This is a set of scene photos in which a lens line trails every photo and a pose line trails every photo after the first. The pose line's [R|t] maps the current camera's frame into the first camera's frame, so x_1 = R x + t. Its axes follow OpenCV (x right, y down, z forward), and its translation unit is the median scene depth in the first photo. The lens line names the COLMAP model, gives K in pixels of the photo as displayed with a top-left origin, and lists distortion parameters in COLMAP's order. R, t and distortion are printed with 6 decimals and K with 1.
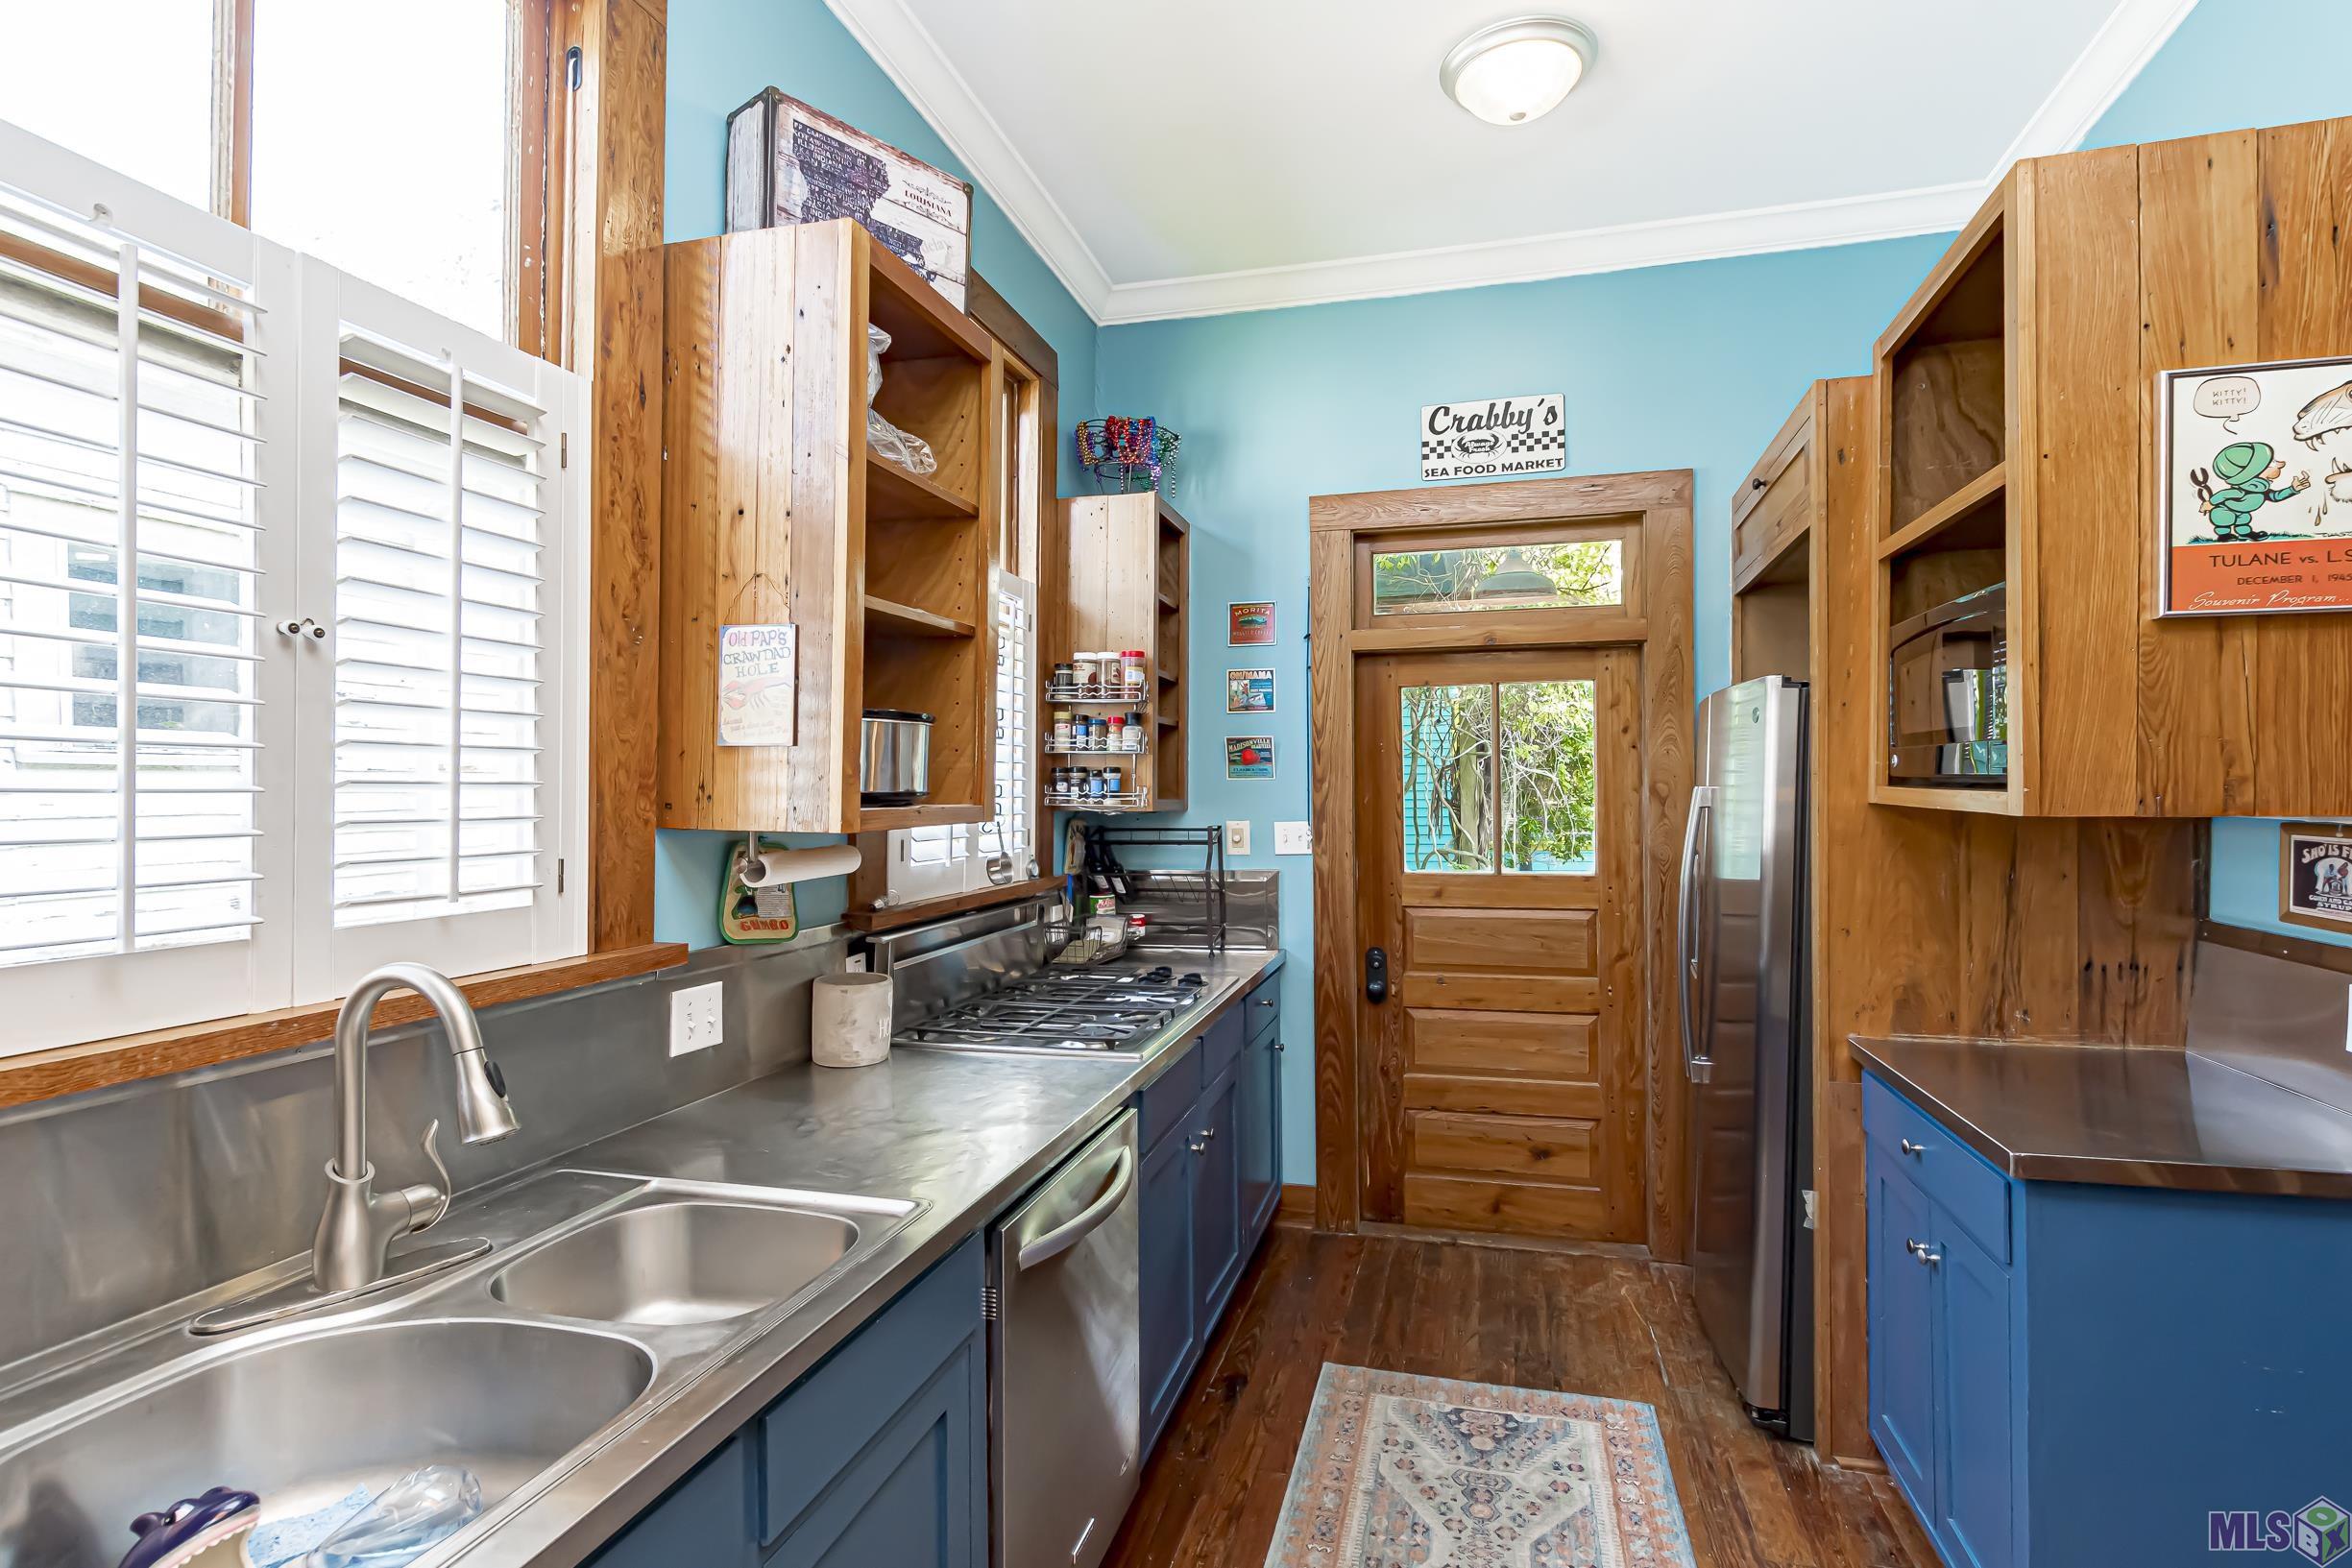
lens RADIAL K [[1080.4, 0, 1180.0], [0, 1080.4, 792.2], [0, 0, 1]] dist [-0.010427, 0.000123]
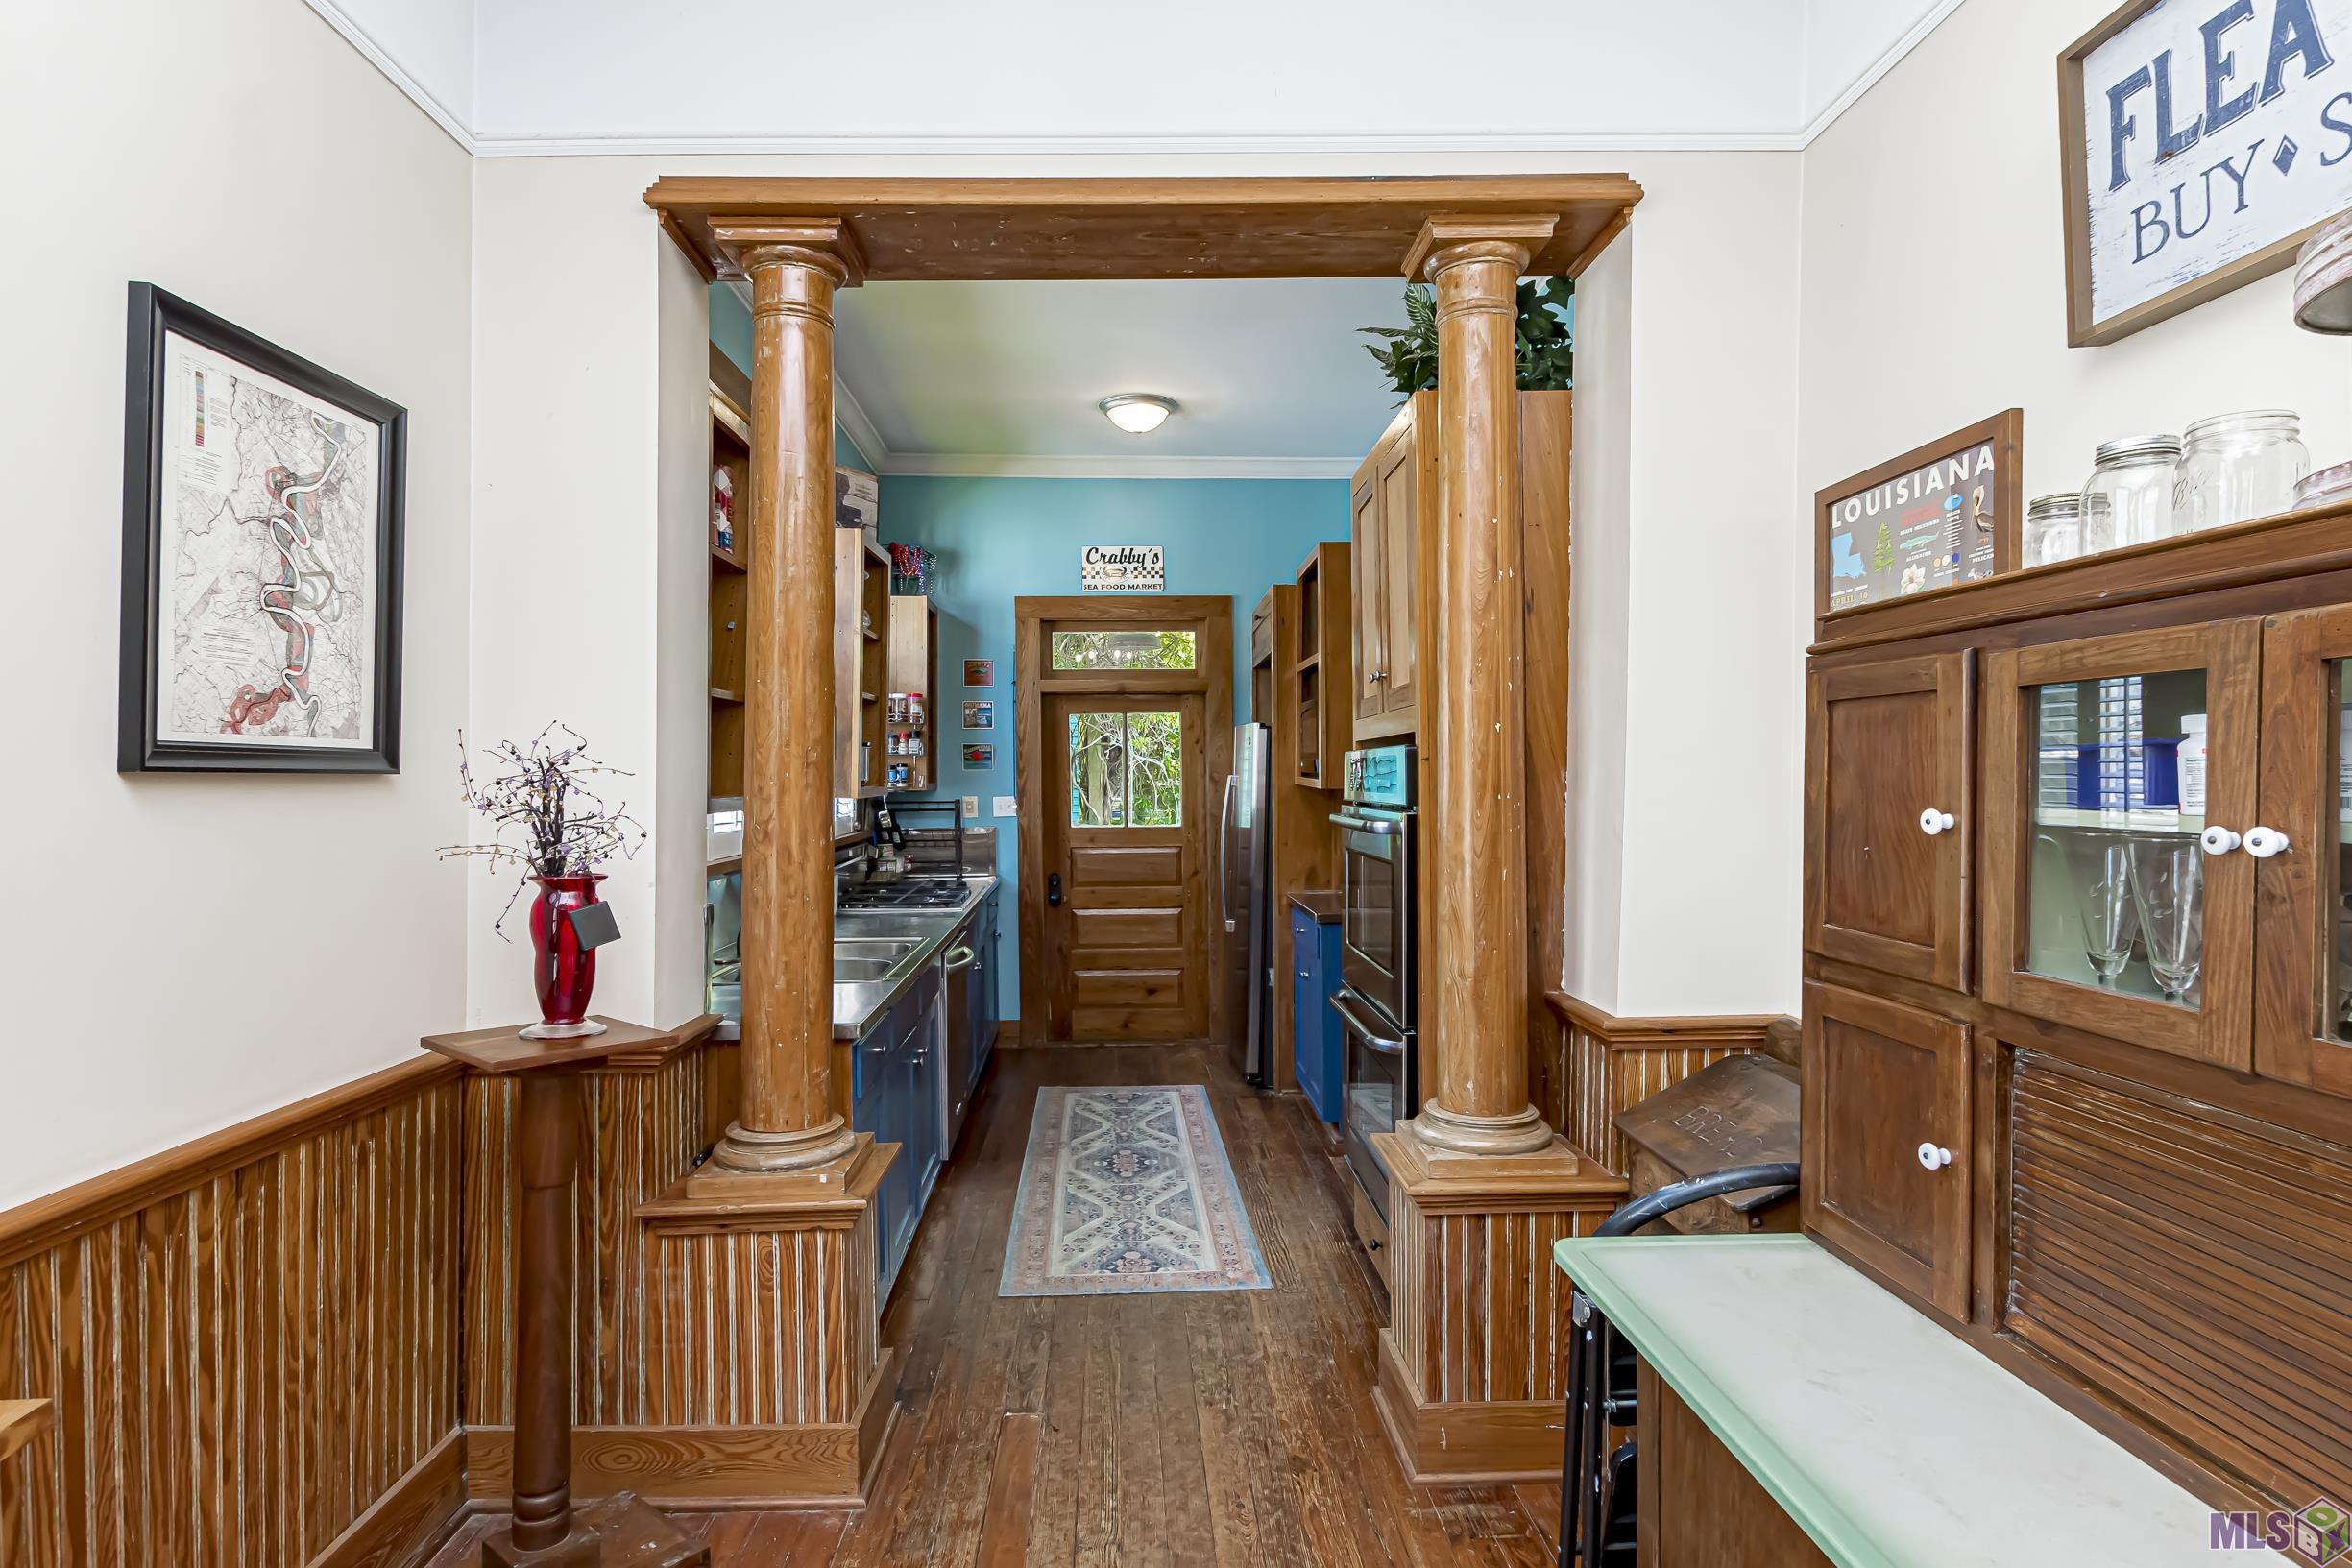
lens RADIAL K [[1026.1, 0, 1158.2], [0, 1026.1, 781.5], [0, 0, 1]] dist [0.000598, 0.000399]
pose [[0.946856, -0.003205, 0.321643, -0.177440], [0.001242, 0.999979, 0.006308, -0.005119], [-0.321657, -0.005574, 0.946840, -0.546164]]
